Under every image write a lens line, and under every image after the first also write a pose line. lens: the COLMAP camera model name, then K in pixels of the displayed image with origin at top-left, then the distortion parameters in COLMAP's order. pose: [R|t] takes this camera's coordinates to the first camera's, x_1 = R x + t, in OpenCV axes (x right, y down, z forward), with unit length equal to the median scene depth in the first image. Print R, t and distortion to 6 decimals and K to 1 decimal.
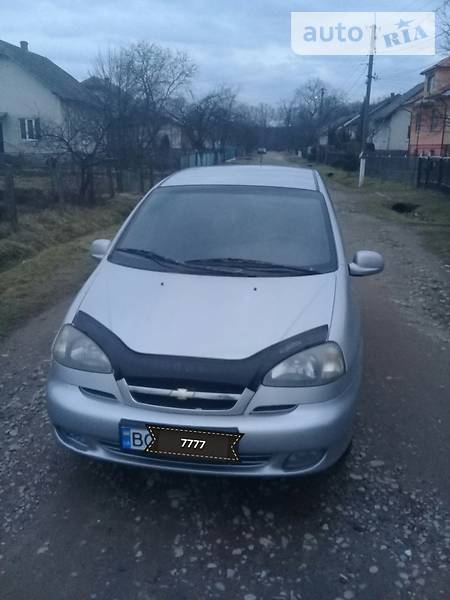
lens RADIAL K [[548.2, 0, 225.0], [0, 548.2, 300.0], [0, 0, 1]] dist [0.077834, -0.166293]
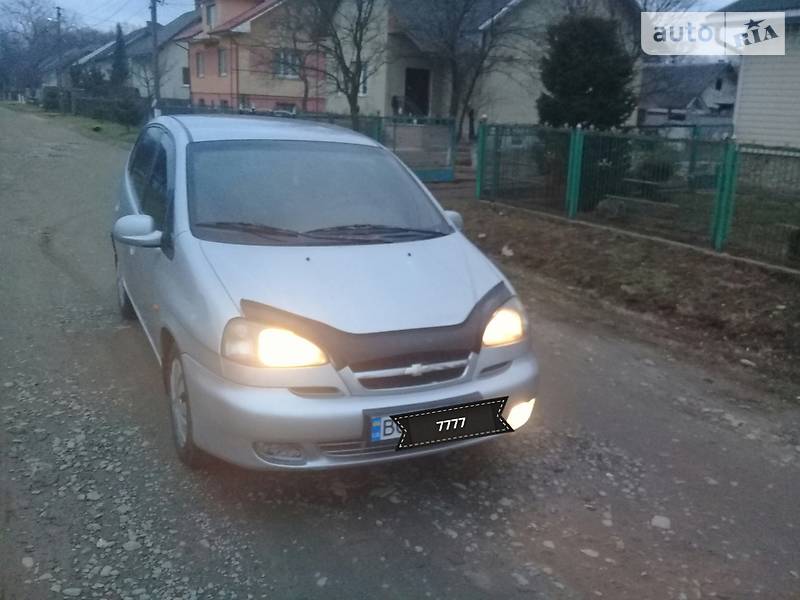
lens RADIAL K [[731.0, 0, 400.0], [0, 731.0, 300.0], [0, 0, 1]] dist [0.077834, -0.166293]
pose [[0.820282, -0.119784, 0.559275, -0.717534], [0.118409, 0.992205, 0.038837, 0.006384], [-0.559568, 0.034366, 0.828072, 0.010120]]
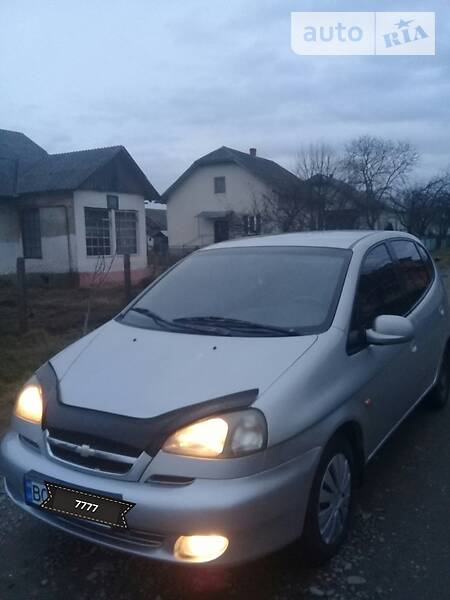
lens RADIAL K [[548.2, 0, 225.0], [0, 548.2, 300.0], [0, 0, 1]] dist [0.077834, -0.166293]
pose [[0.918745, 0.003664, -0.394835, 0.481440], [-0.066374, 0.987161, -0.145284, 0.036443], [0.389233, 0.159685, 0.907192, 0.186357]]
